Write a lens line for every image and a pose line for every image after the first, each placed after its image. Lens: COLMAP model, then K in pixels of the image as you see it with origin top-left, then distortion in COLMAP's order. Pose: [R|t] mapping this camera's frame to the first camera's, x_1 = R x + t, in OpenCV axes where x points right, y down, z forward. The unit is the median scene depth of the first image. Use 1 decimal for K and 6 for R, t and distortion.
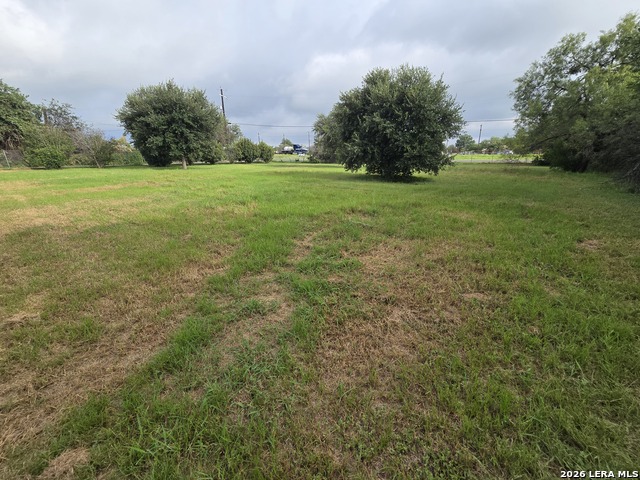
lens RADIAL K [[276.3, 0, 320.0], [0, 276.3, 240.0], [0, 0, 1]] dist [-0.001932, 0.000137]
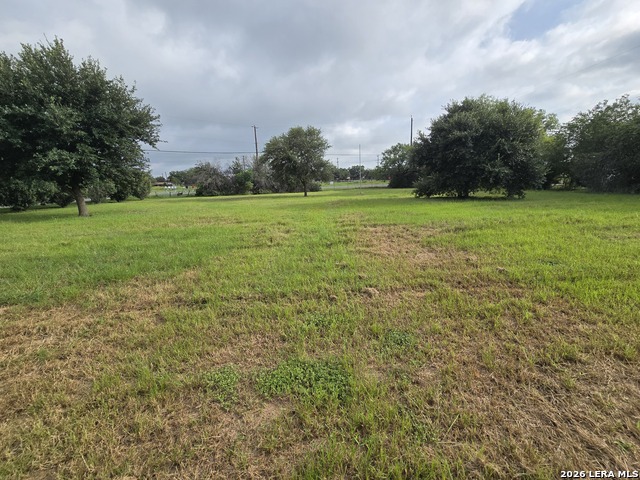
lens RADIAL K [[276.3, 0, 320.0], [0, 276.3, 240.0], [0, 0, 1]] dist [-0.001932, 0.000137]
pose [[0.761348, -0.148099, 0.631202, -0.703809], [0.216540, 0.975741, -0.032249, -0.129557], [-0.611114, 0.161234, 0.774948, 0.451856]]
